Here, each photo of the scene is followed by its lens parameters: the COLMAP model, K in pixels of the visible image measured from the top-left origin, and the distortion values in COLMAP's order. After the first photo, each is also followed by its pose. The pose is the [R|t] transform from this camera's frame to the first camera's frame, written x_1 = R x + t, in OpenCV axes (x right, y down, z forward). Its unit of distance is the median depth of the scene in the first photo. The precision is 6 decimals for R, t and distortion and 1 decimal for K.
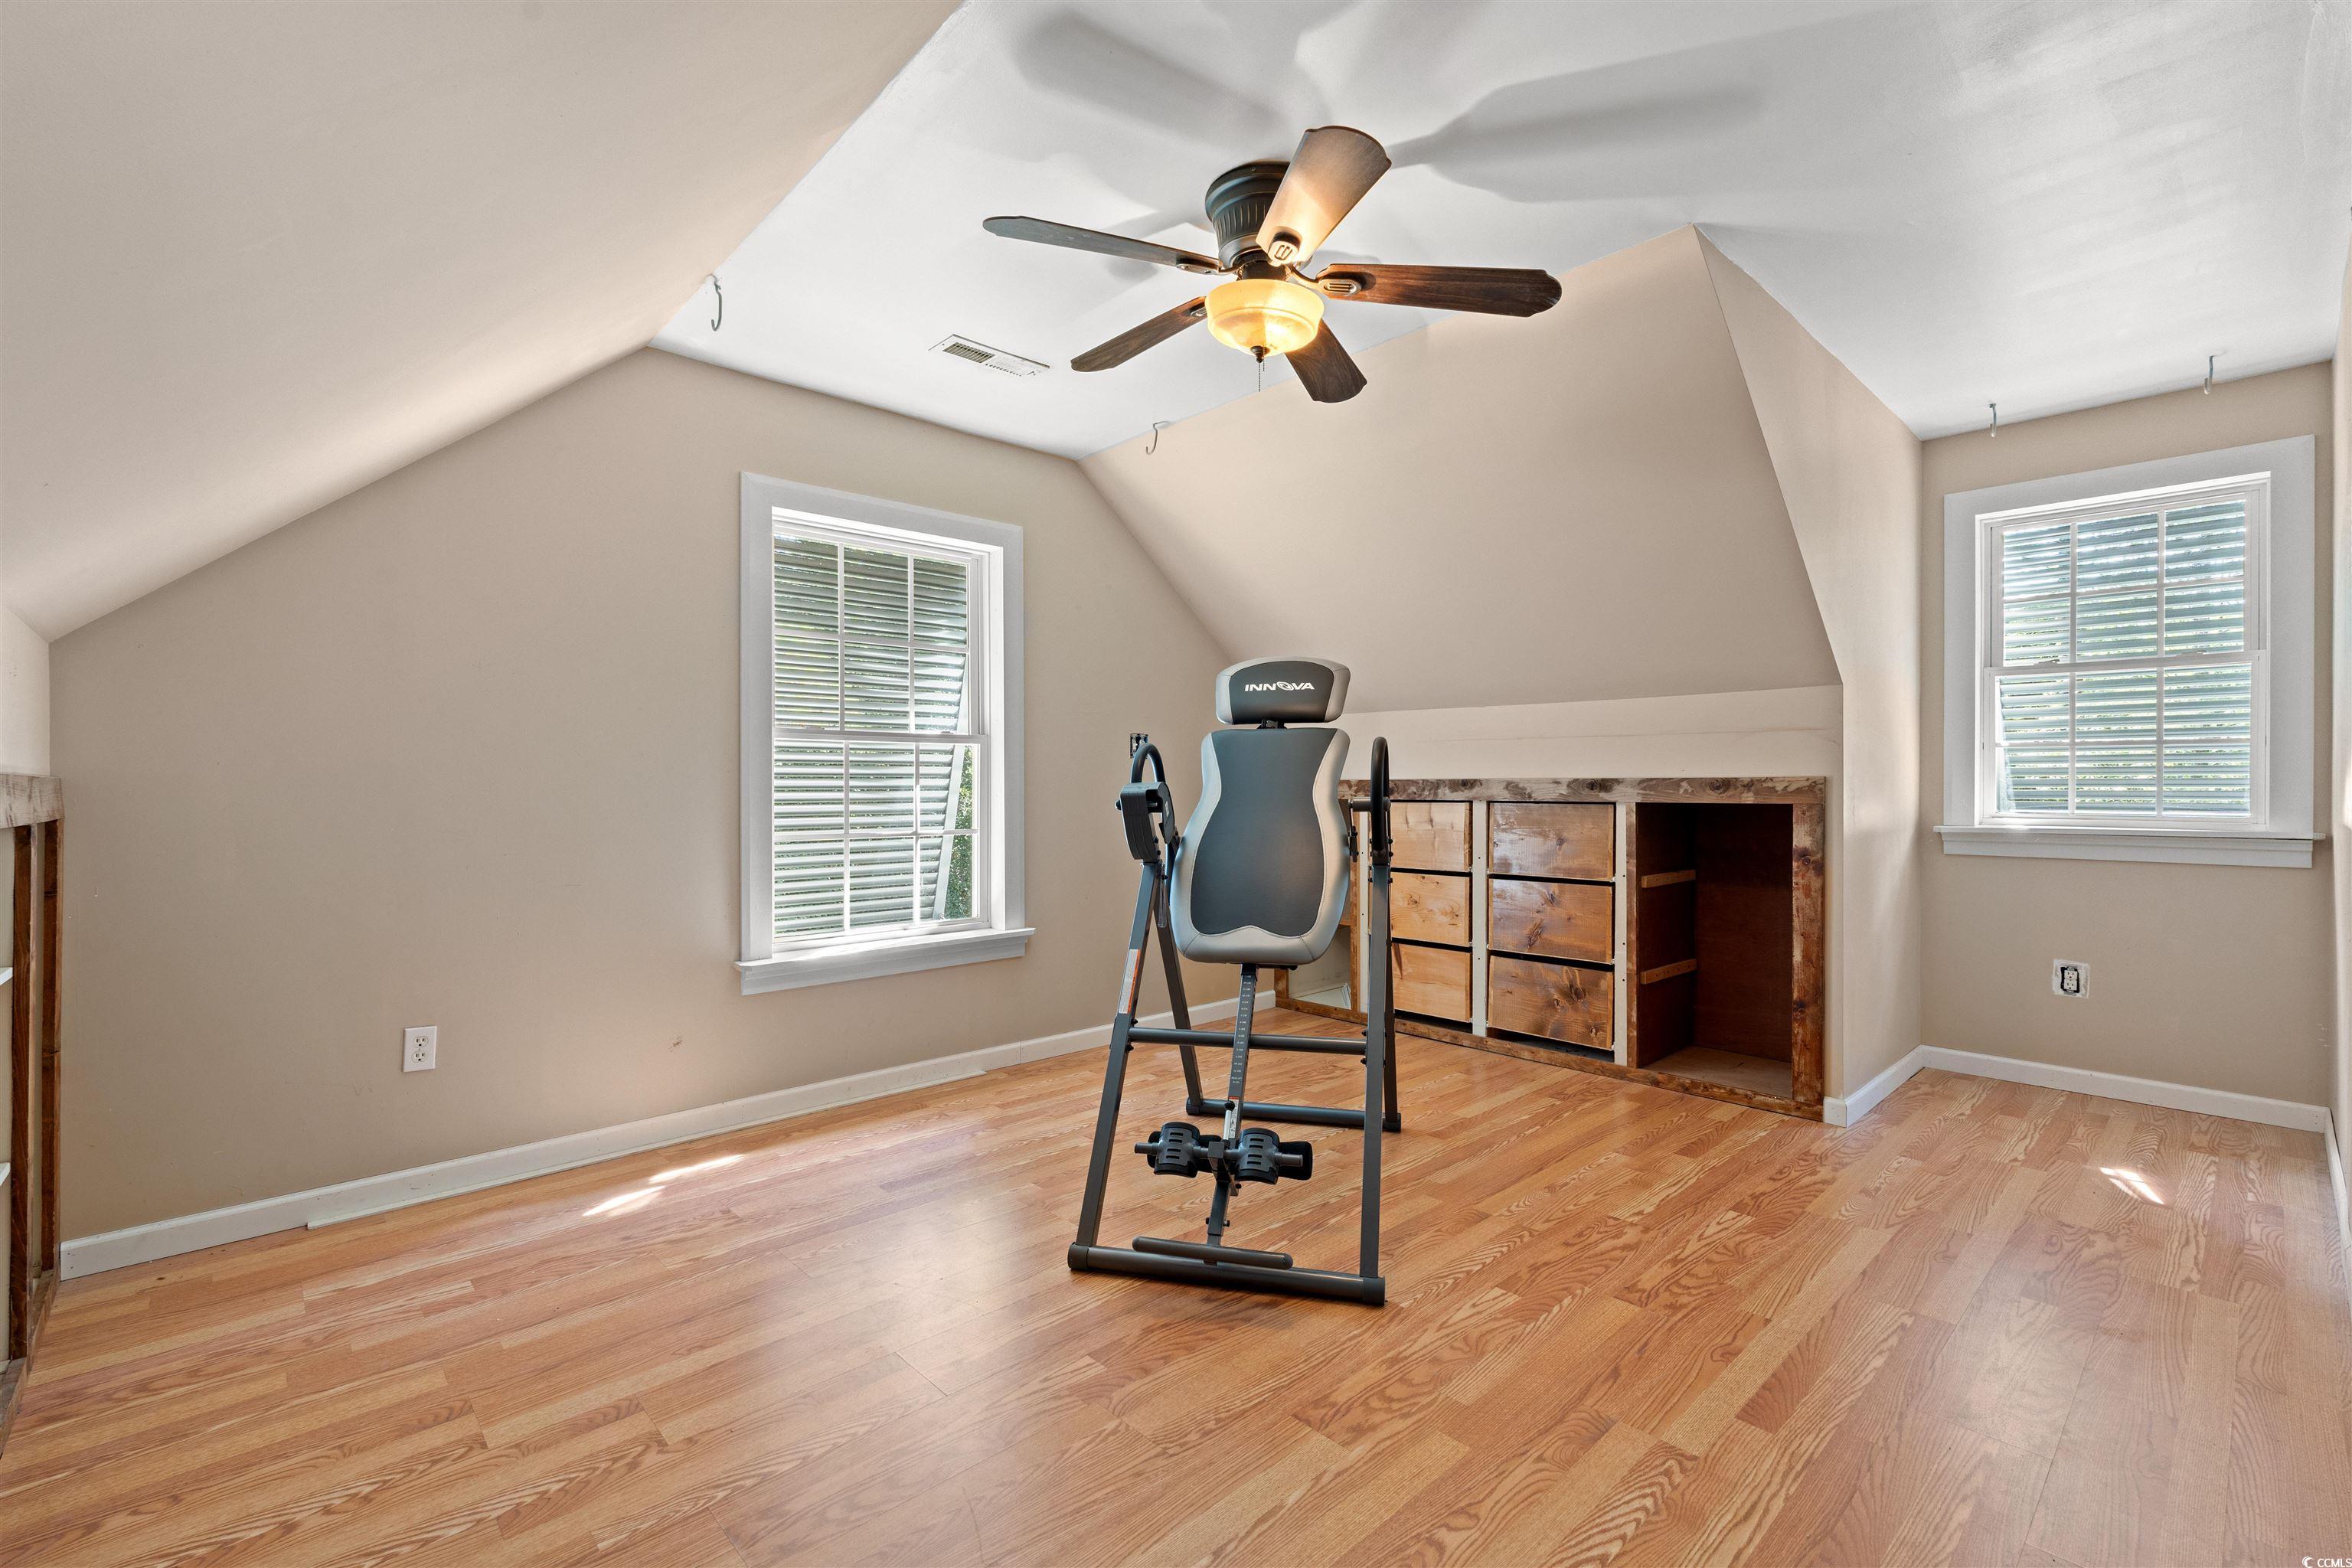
lens RADIAL K [[1039.8, 0, 1172.0], [0, 1039.8, 785.6], [0, 0, 1]] dist [-0.004763, -0.000161]
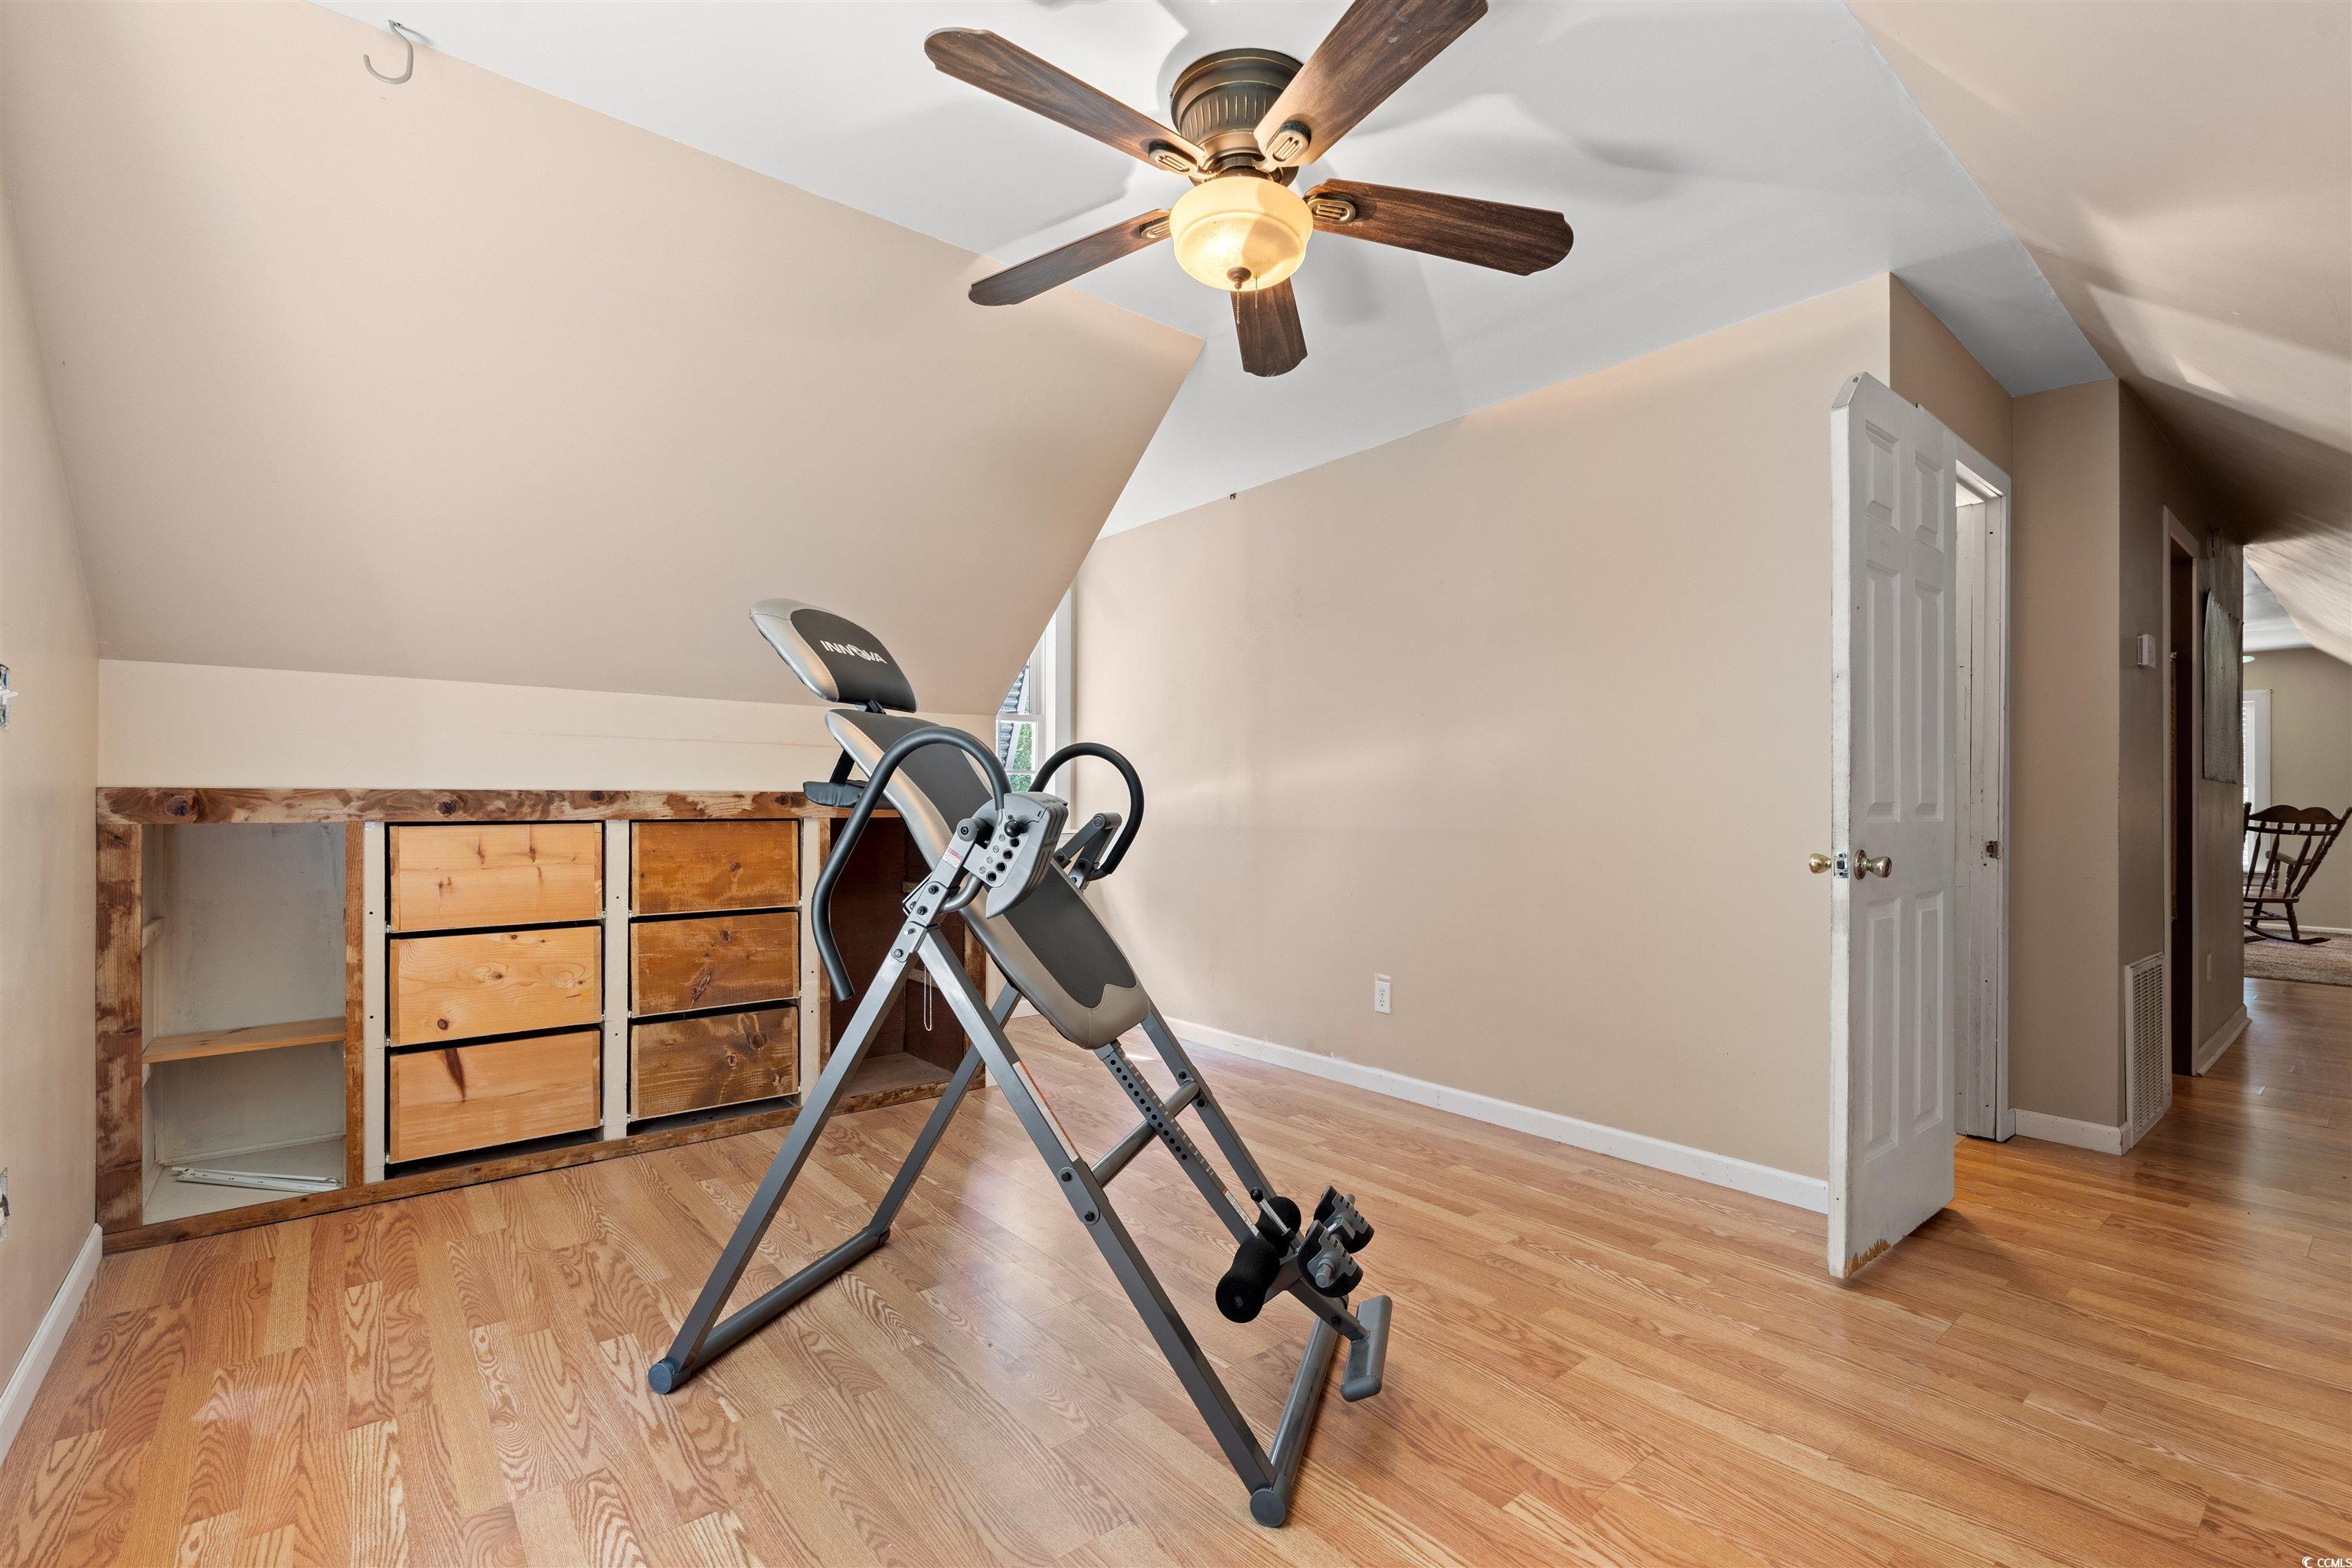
lens RADIAL K [[1039.8, 0, 1173.3], [0, 1039.8, 803.0], [0, 0, 1]] dist [-0.004763, -0.000161]
pose [[0.054204, 0.000999, 0.998529, -0.445047], [-0.001041, 0.999999, -0.000944, 0.002927], [-0.998529, -0.000988, 0.054205, 0.601977]]
